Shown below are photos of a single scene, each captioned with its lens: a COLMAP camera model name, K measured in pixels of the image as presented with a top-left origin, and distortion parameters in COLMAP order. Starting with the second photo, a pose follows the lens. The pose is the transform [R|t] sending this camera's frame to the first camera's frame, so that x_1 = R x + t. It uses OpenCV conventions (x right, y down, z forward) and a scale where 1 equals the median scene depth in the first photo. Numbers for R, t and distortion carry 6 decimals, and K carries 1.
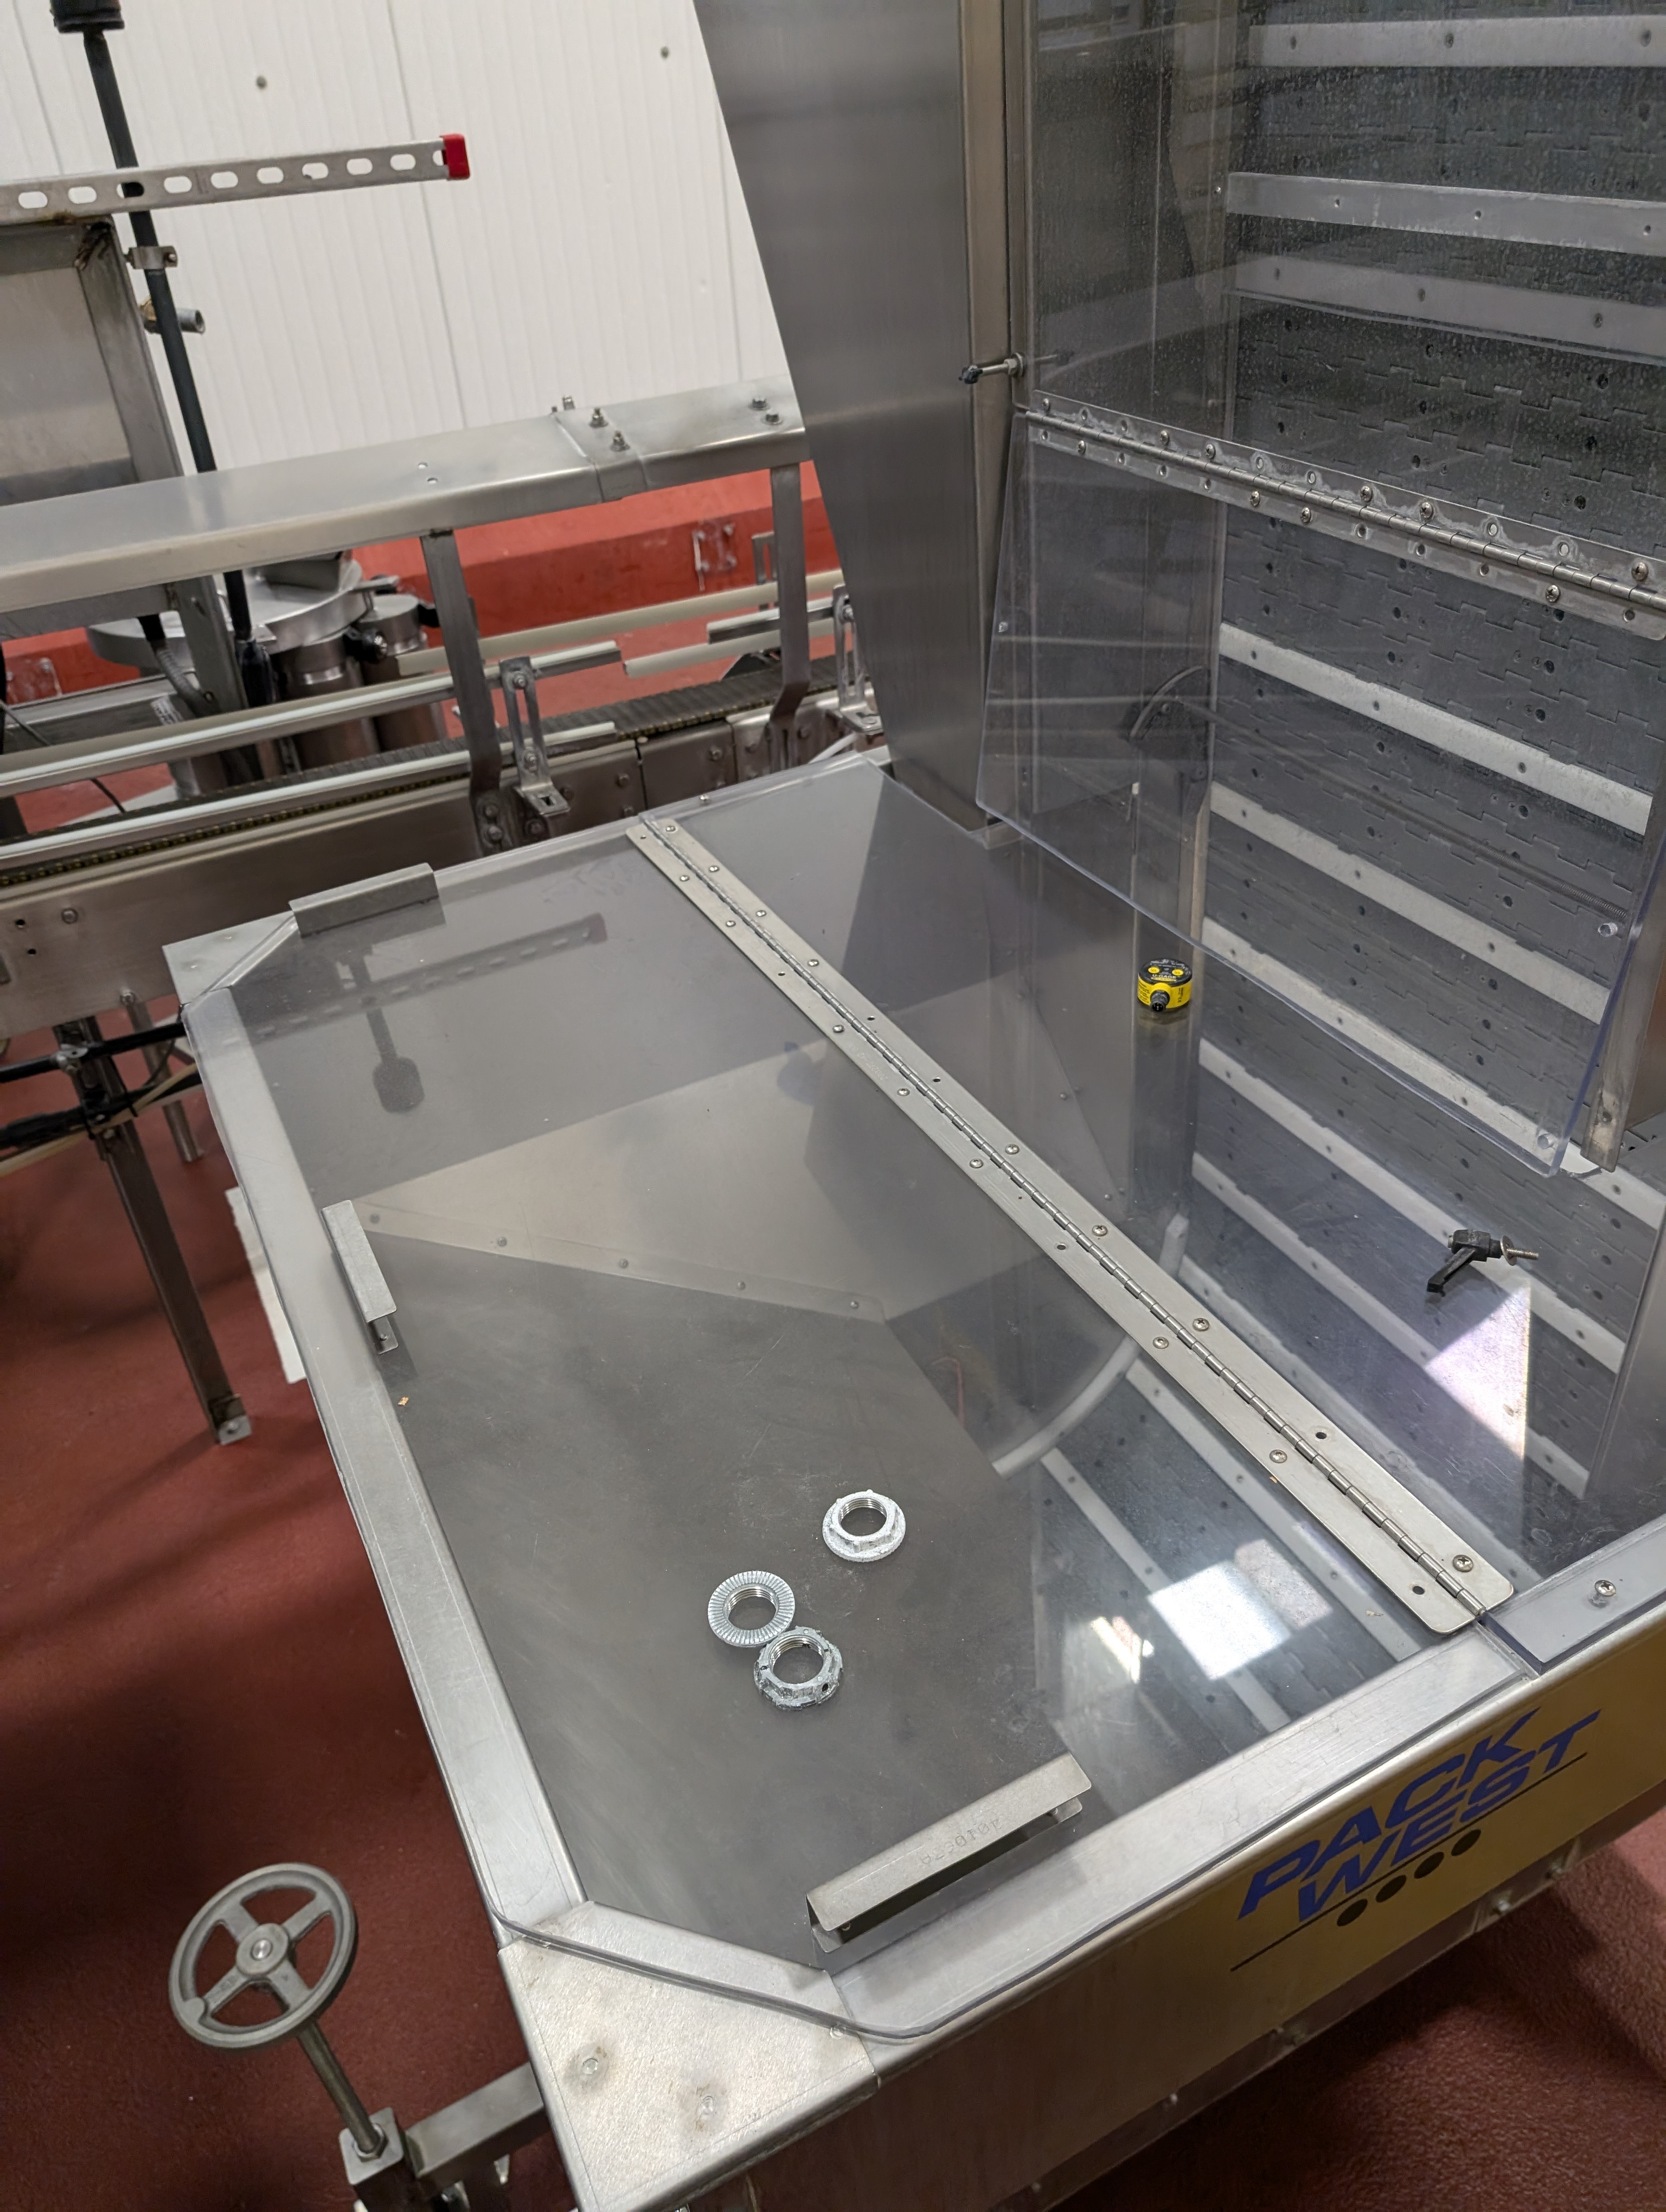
lens RADIAL K [[1581.3, 0, 833.0], [0, 1581.3, 1106.0], [0, 0, 1]] dist [0.005692, -0.007300]
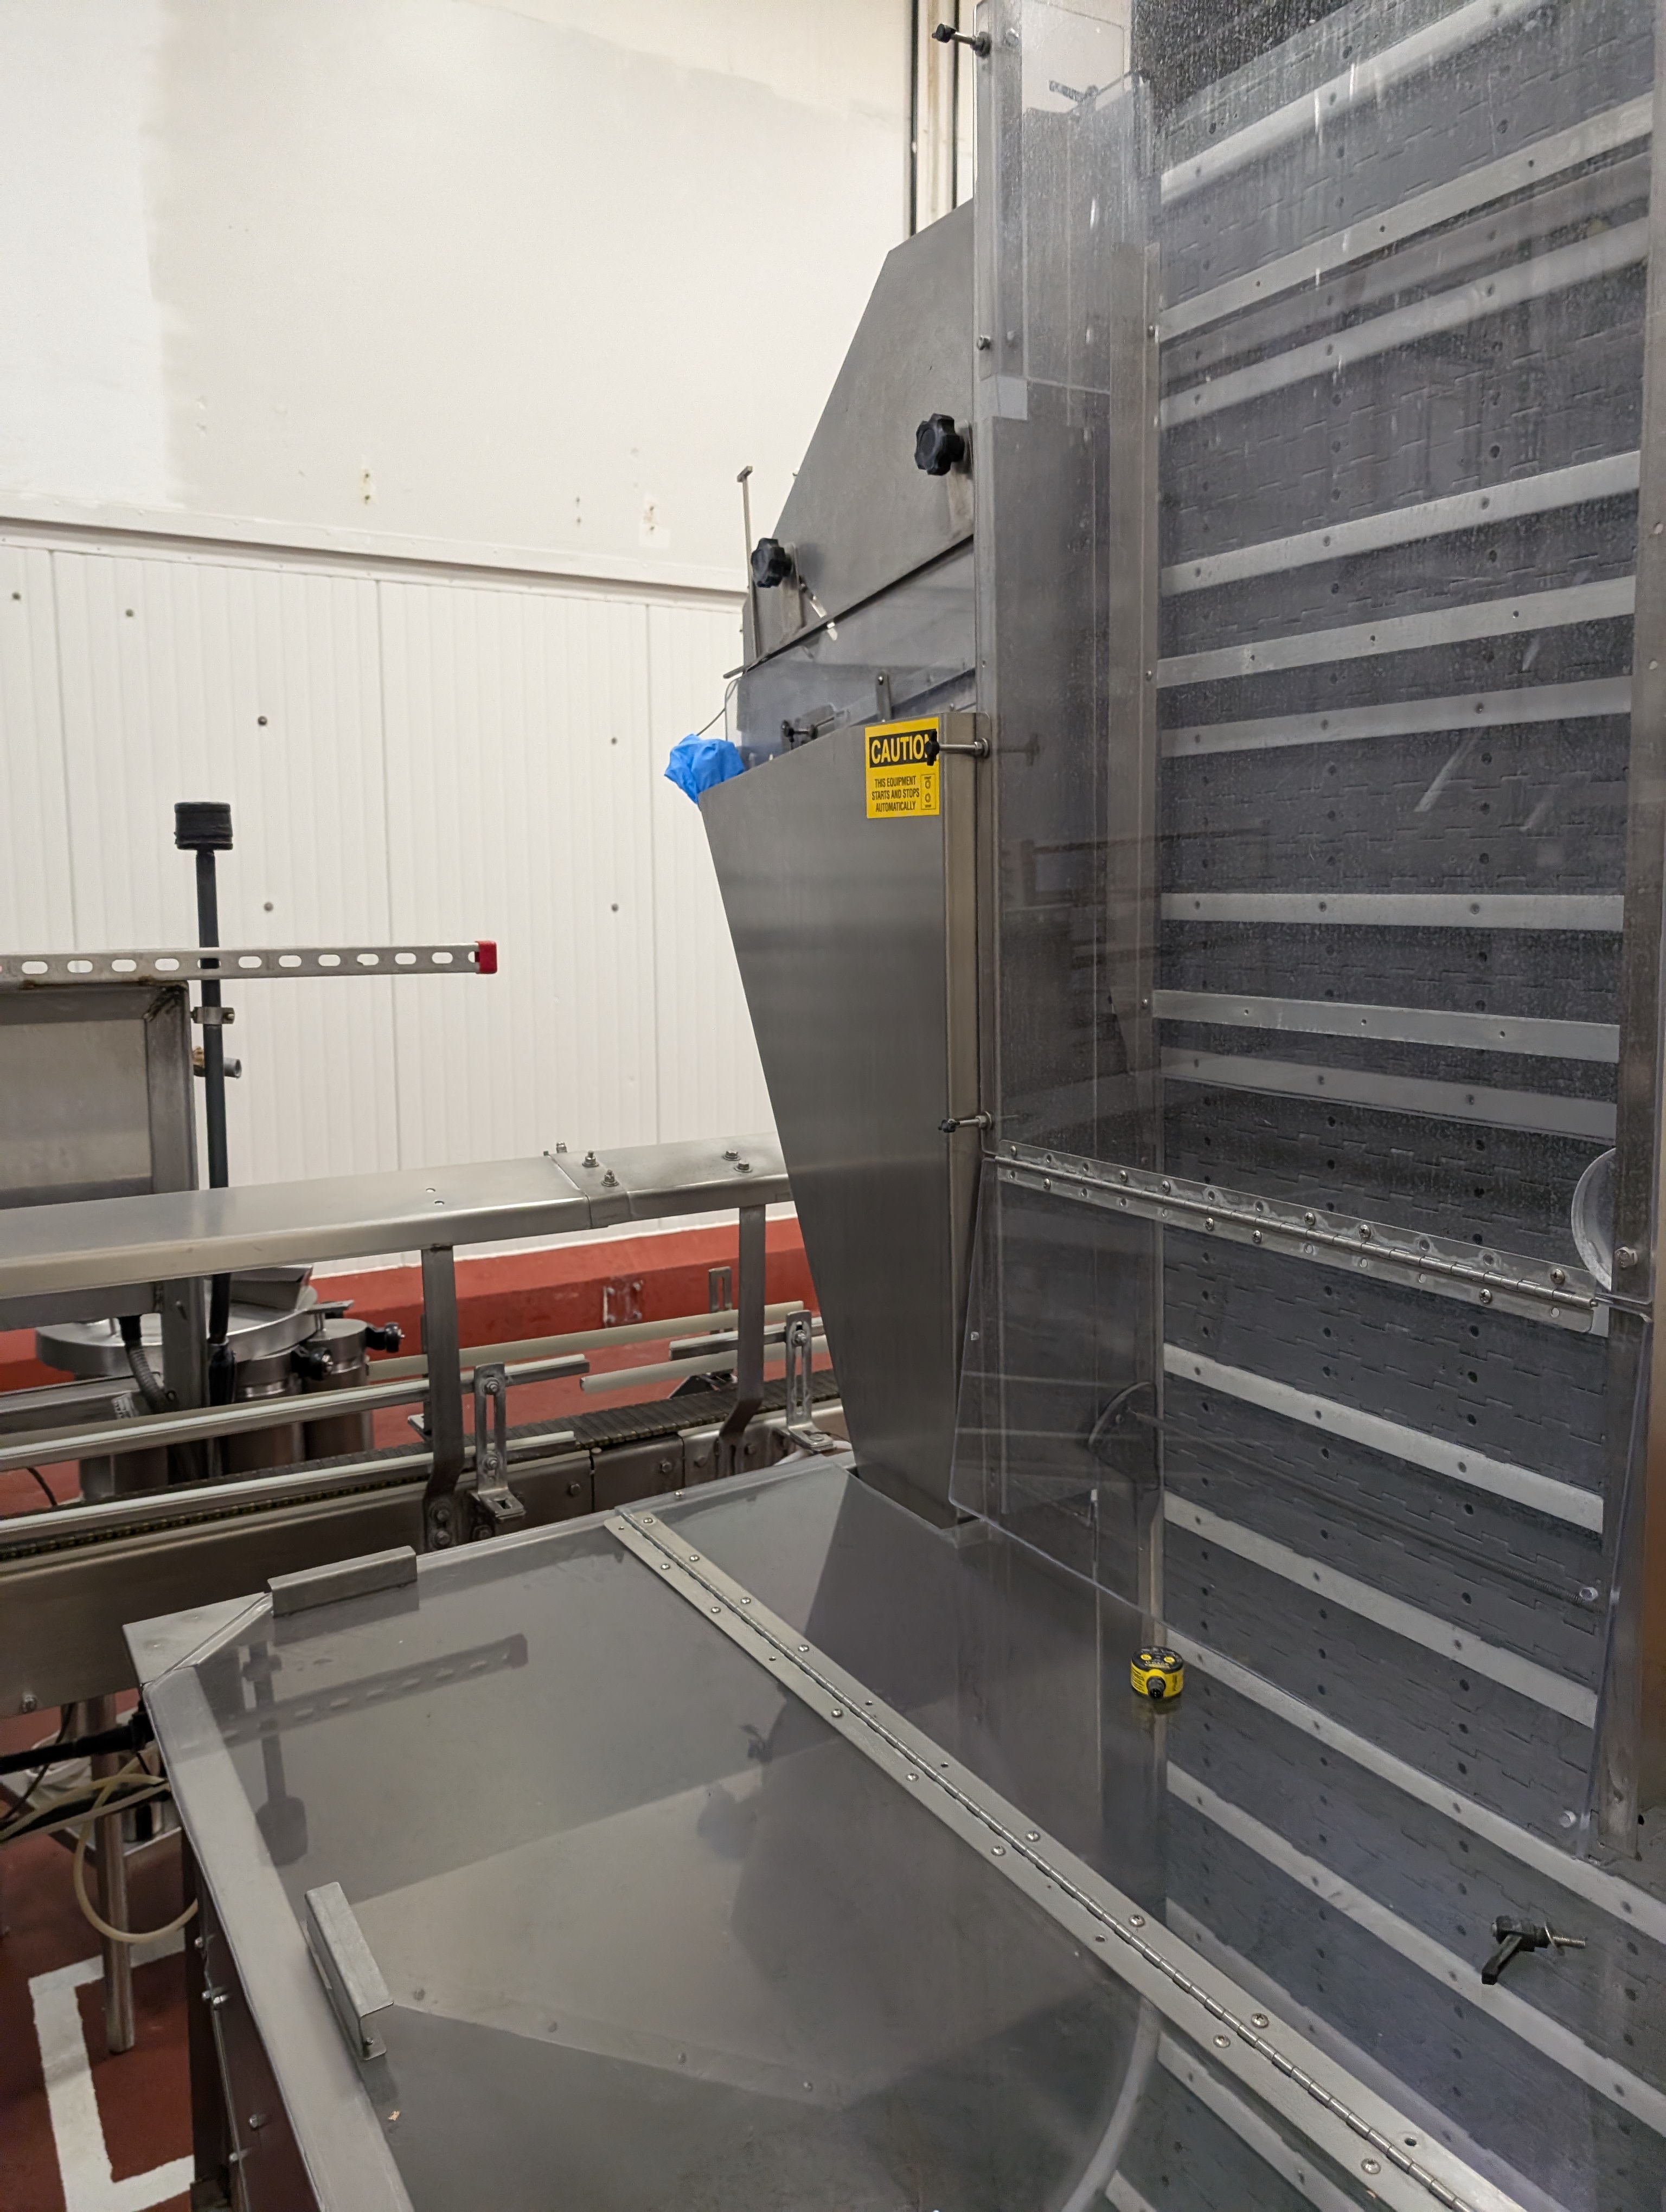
lens RADIAL K [[1603.1, 0, 833.0], [0, 1603.1, 1106.0], [0, 0, 1]] dist [0.027702, -0.047187]
pose [[0.995630, 0.045827, 0.081374, -0.075164], [-0.003260, 0.887846, -0.460129, 0.058253], [-0.093334, 0.457852, 0.884115, -0.043960]]
